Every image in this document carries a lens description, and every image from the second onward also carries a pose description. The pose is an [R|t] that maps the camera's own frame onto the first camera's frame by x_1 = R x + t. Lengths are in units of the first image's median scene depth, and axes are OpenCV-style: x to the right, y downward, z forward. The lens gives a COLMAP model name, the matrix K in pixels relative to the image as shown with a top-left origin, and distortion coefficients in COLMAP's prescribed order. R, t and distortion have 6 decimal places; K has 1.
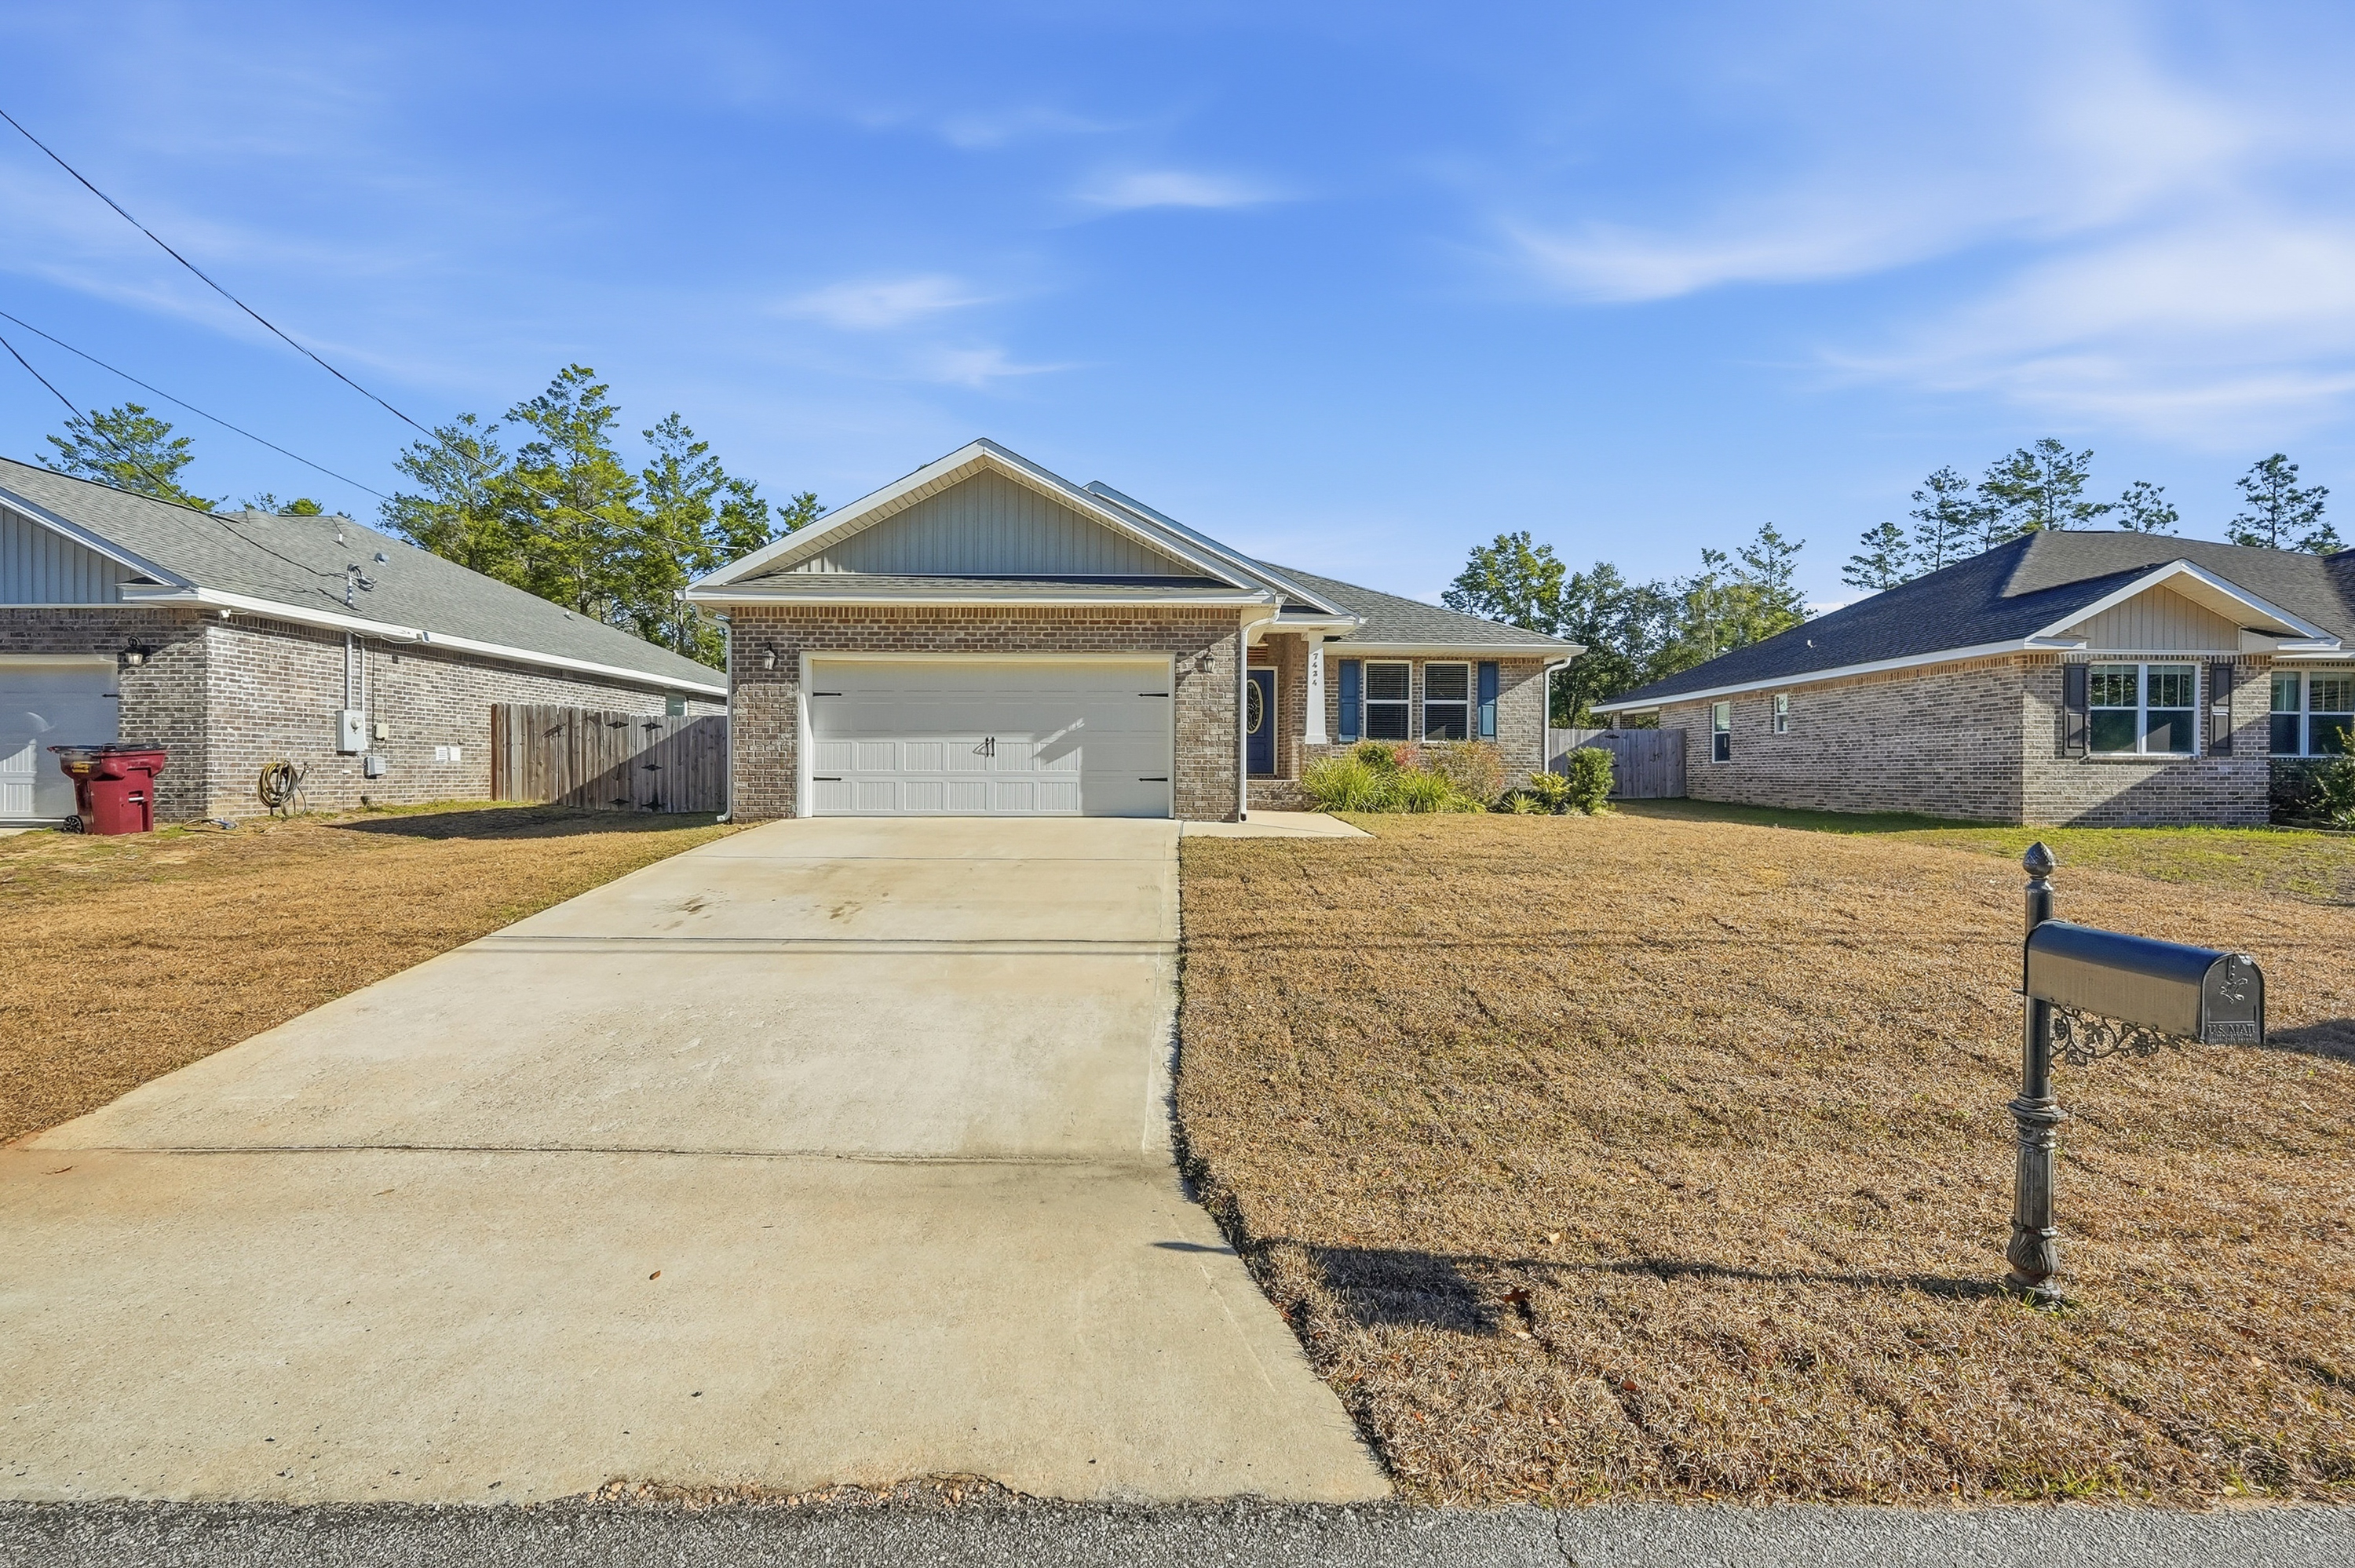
lens RADIAL K [[1018.2, 0, 1180.5], [0, 1018.2, 788.8], [0, 0, 1]] dist [-0.006769, 0.000711]
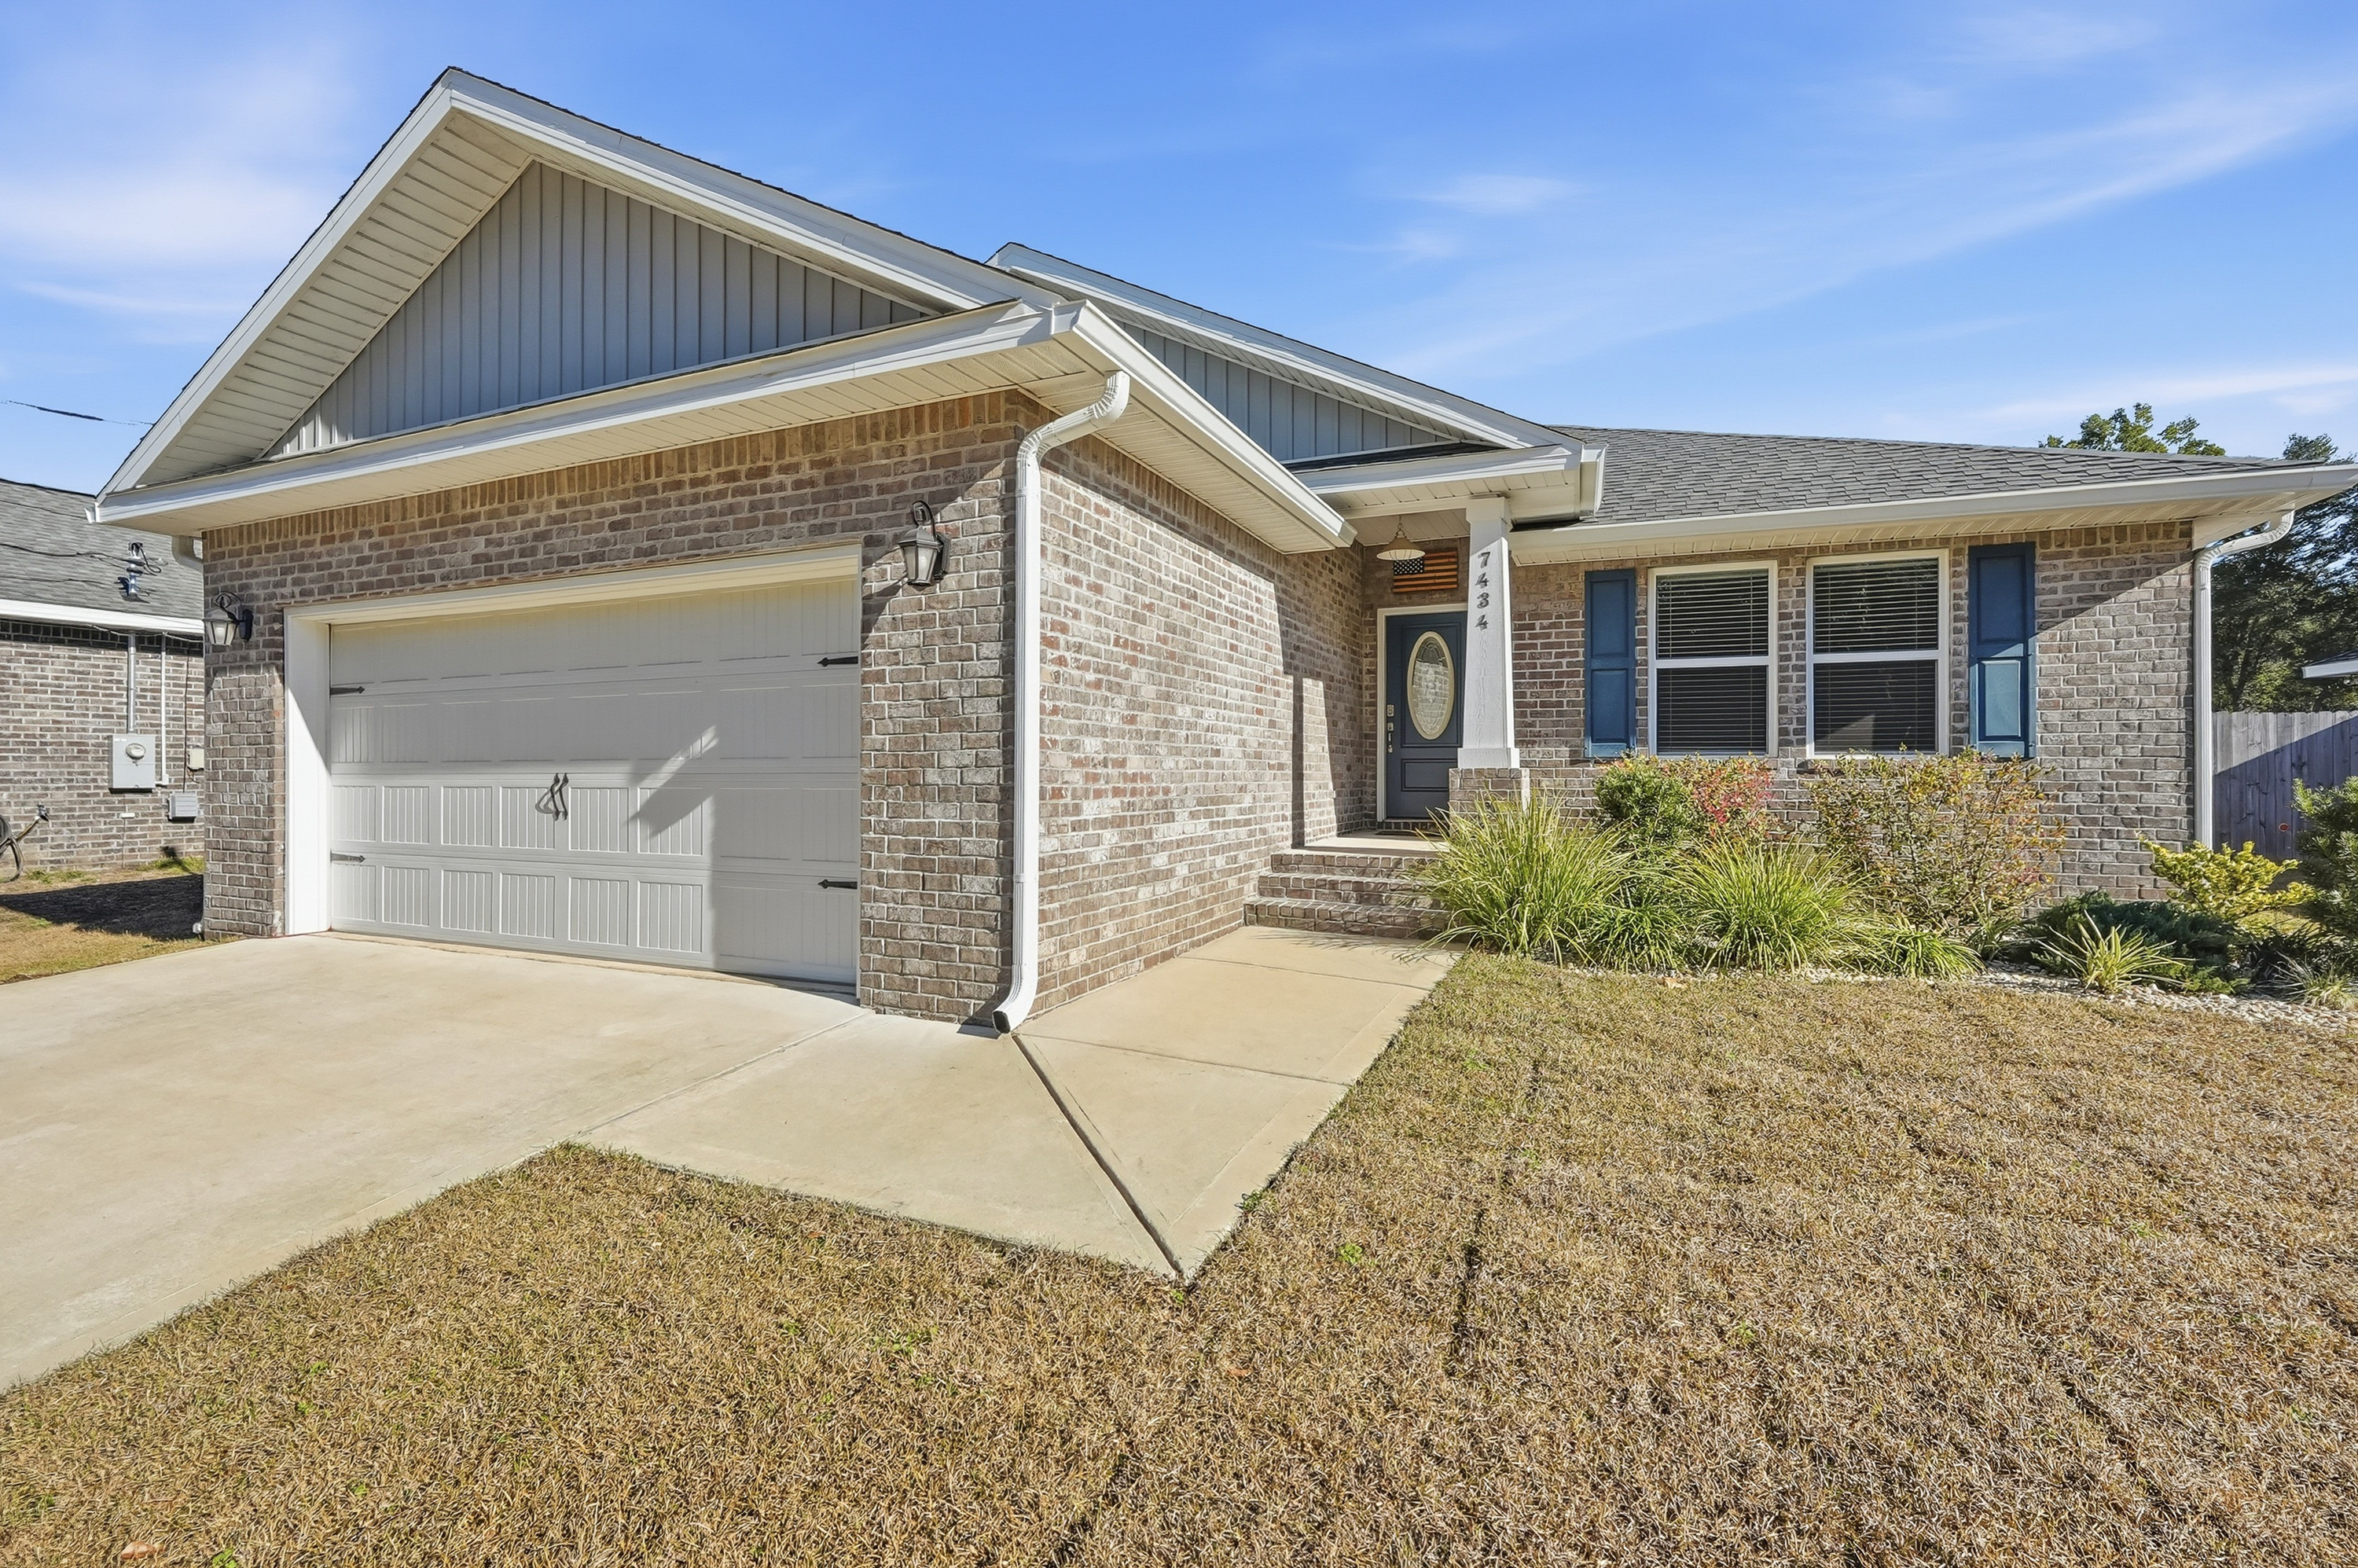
lens RADIAL K [[1043.1, 0, 1180.2], [0, 1043.1, 772.6], [0, 0, 1]] dist [-0.003771, 0.000366]
pose [[0.911992, -0.003525, -0.410192, 0.198897], [-0.001642, 0.999924, -0.012242, -0.037764], [0.410204, 0.011838, 0.911917, 0.570225]]
